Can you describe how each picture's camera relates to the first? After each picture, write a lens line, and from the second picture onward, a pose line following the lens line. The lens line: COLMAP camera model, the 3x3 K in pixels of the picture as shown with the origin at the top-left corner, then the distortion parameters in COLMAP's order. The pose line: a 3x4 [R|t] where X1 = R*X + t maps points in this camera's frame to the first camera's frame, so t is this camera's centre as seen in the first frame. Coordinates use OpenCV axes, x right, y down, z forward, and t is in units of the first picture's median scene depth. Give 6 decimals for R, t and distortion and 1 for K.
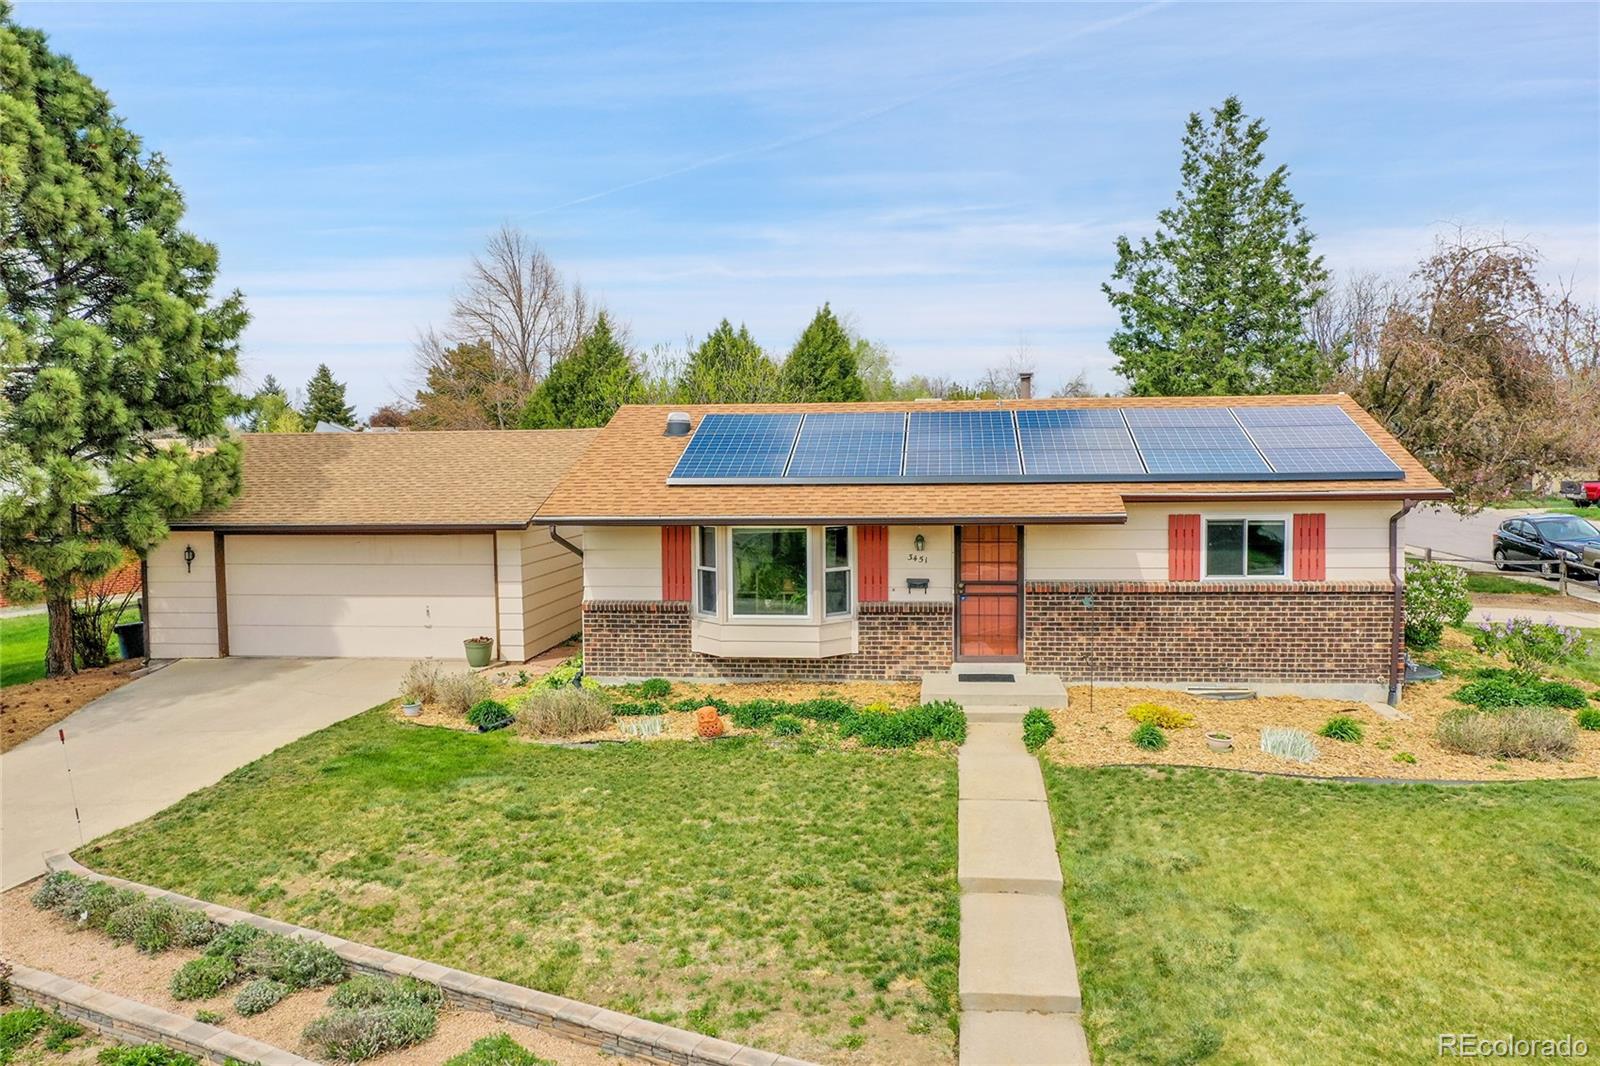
lens RADIAL K [[1256.3, 0, 805.5], [0, 1256.3, 533.1], [0, 0, 1]] dist [-0.005067, -0.002424]
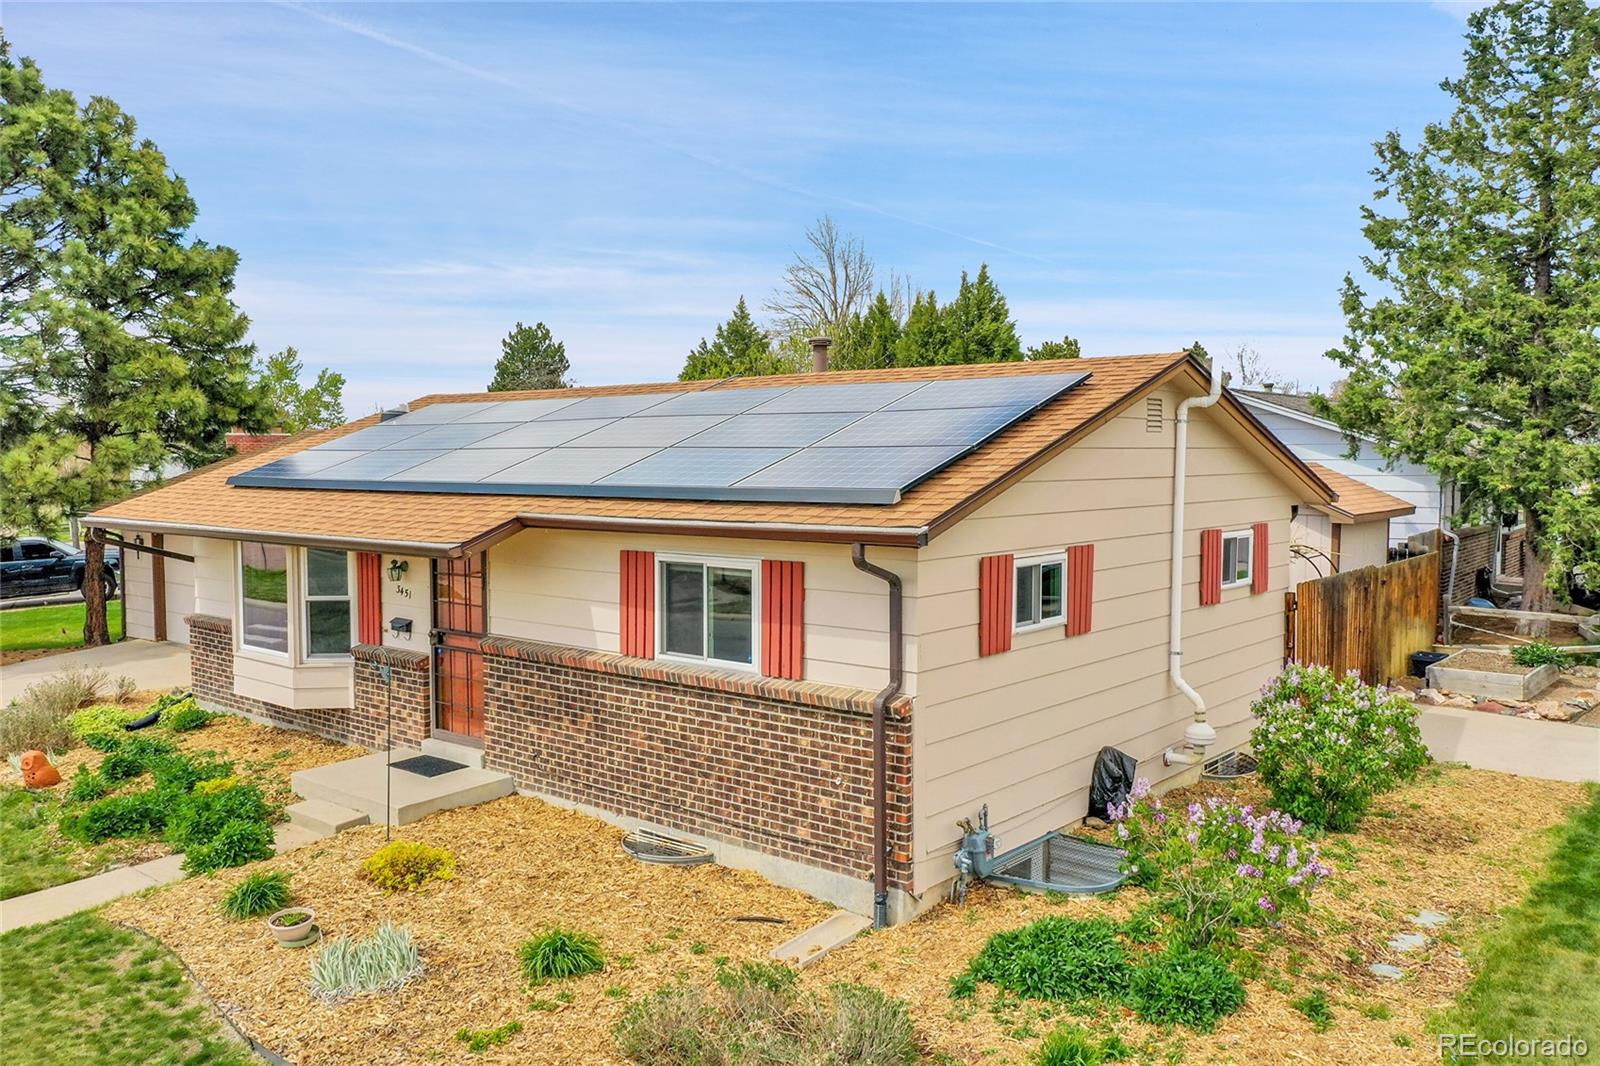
lens RADIAL K [[1256.3, 0, 805.5], [0, 1256.3, 533.1], [0, 0, 1]] dist [-0.005067, -0.002424]
pose [[0.828500, 0.043333, -0.558310, 0.718505], [-0.047603, 0.998843, 0.006884, -0.032086], [0.557962, 0.020874, 0.829604, 0.525068]]
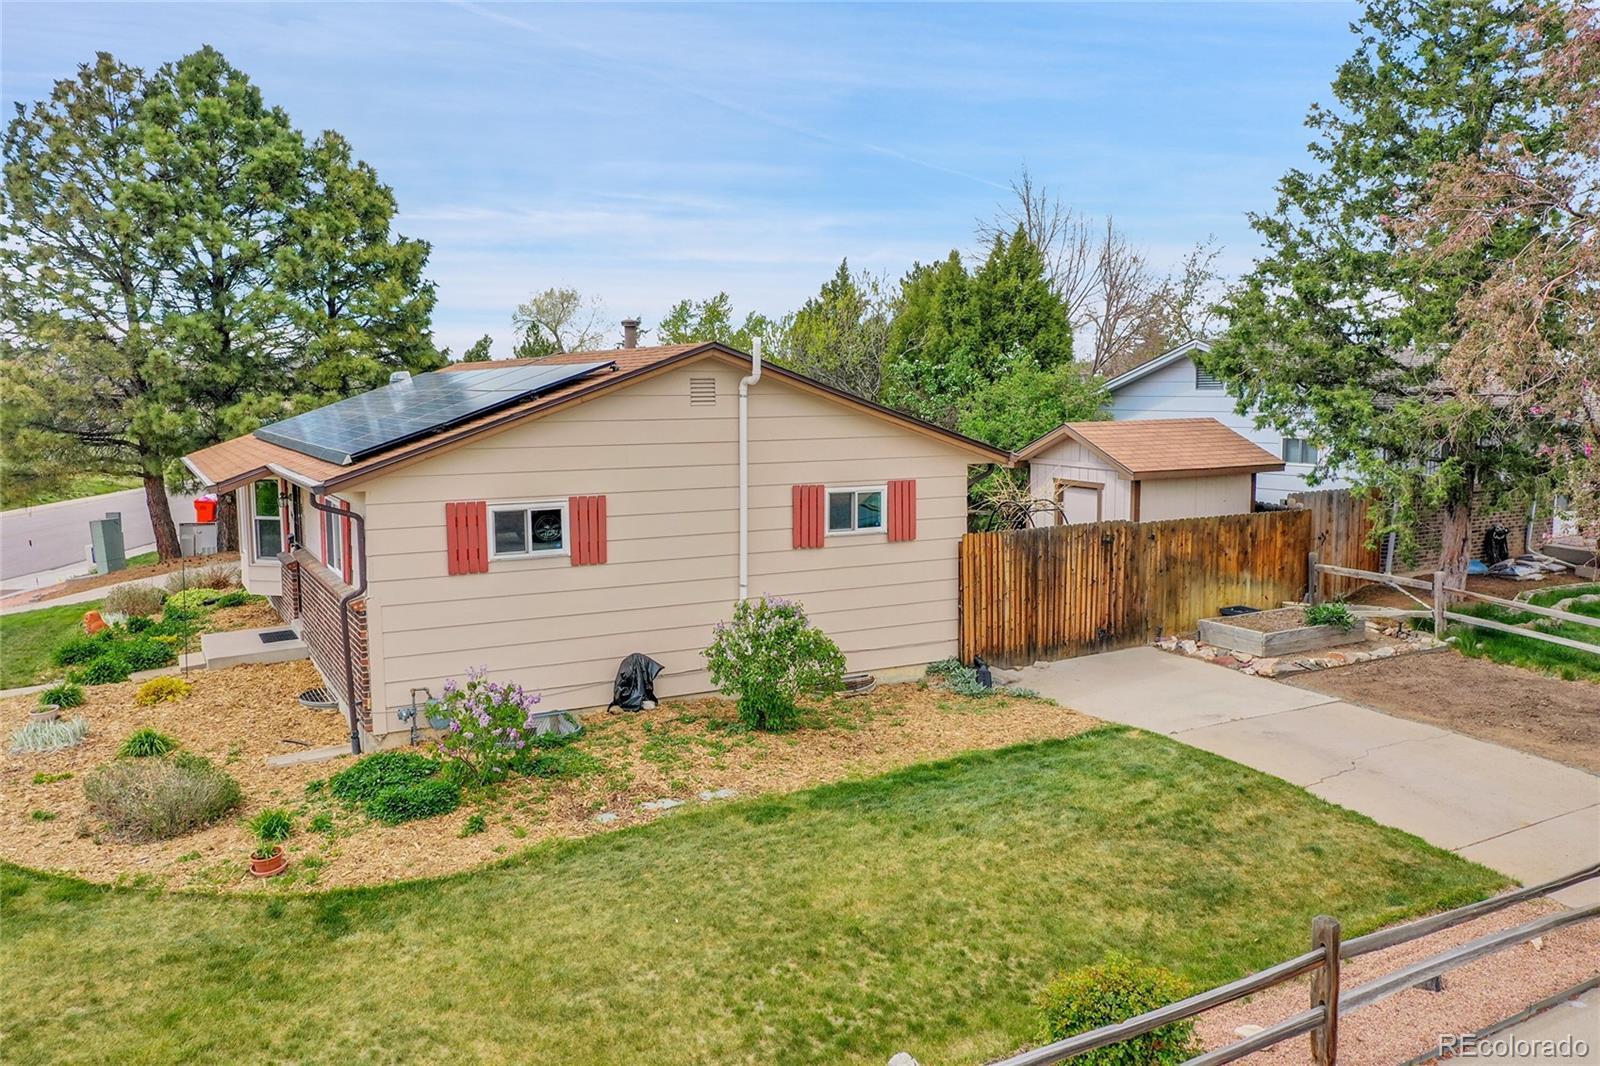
lens RADIAL K [[1256.3, 0, 805.5], [0, 1256.3, 533.1], [0, 0, 1]] dist [-0.005067, -0.002424]
pose [[0.568613, 0.100660, -0.816423, 1.220074], [-0.058973, 0.994919, 0.081594, -0.078070], [0.820488, 0.001751, 0.571661, 0.764658]]
